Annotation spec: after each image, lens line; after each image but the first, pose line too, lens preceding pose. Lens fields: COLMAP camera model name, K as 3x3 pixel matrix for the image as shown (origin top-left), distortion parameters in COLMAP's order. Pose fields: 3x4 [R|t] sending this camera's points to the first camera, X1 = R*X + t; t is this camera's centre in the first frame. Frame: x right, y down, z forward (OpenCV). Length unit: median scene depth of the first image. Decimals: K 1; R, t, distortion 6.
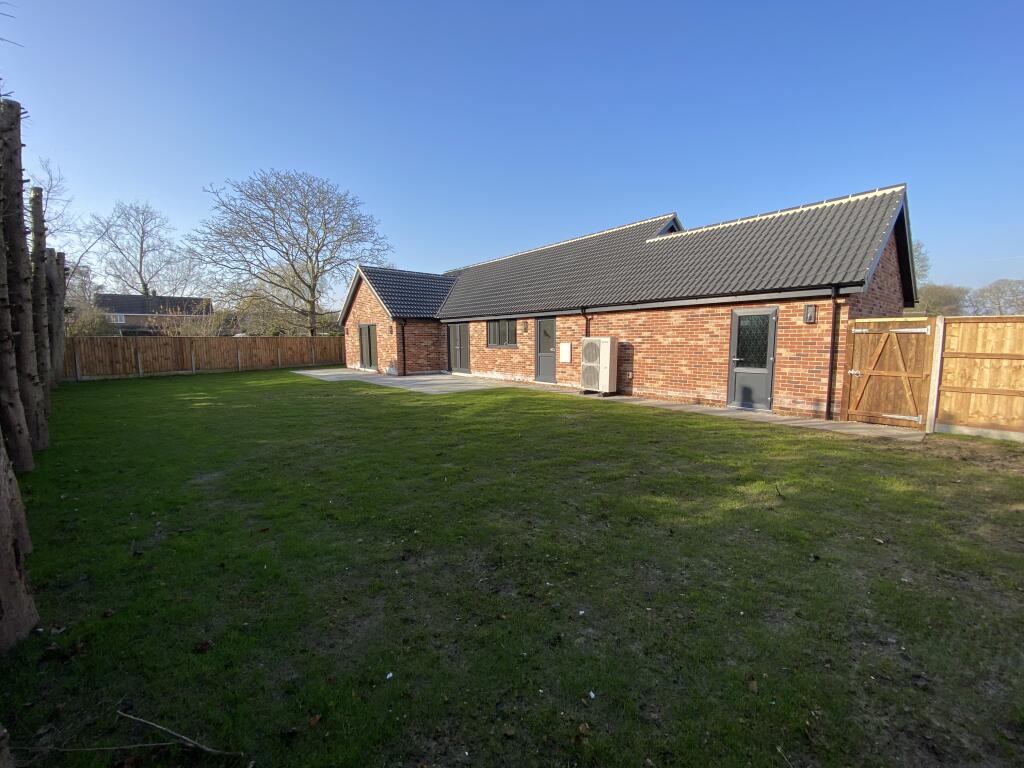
lens RADIAL K [[422.5, 0, 513.6], [0, 422.5, 383.9], [0, 0, 1]] dist [0.022870, -0.021197]
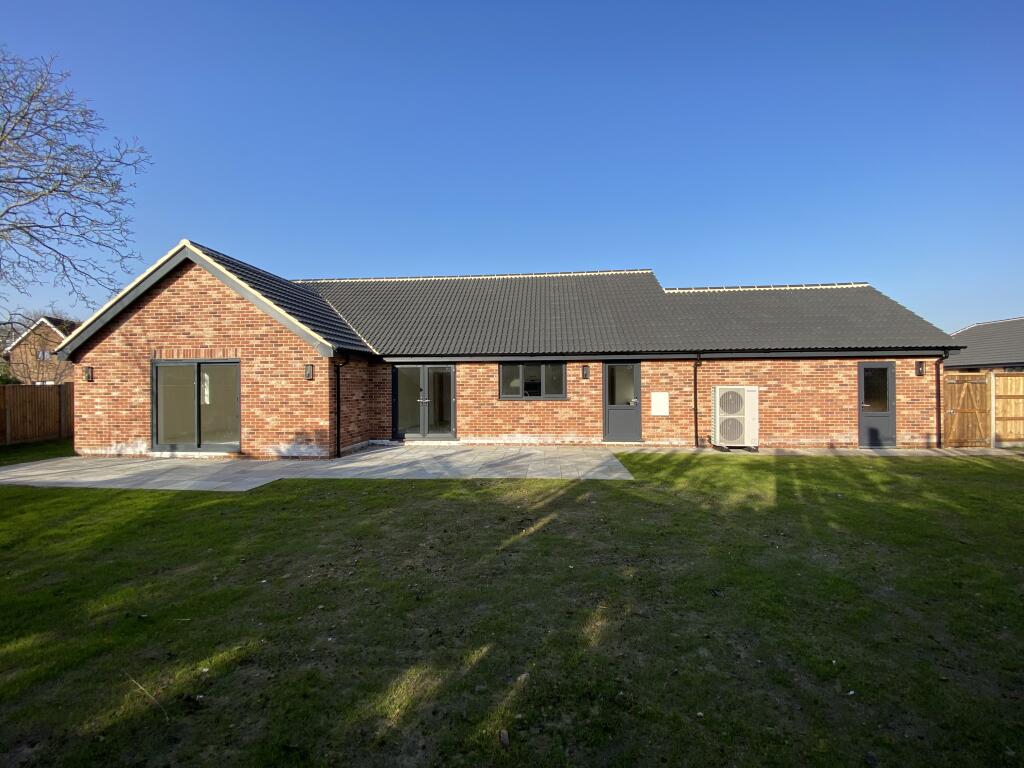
lens RADIAL K [[416.3, 0, 513.3], [0, 416.3, 380.6], [0, 0, 1]] dist [0.023689, -0.022283]
pose [[0.693774, 0.004654, 0.720178, -0.678510], [0.078485, 0.993535, -0.082028, -0.075163], [-0.715904, 0.113432, 0.688923, 0.634872]]
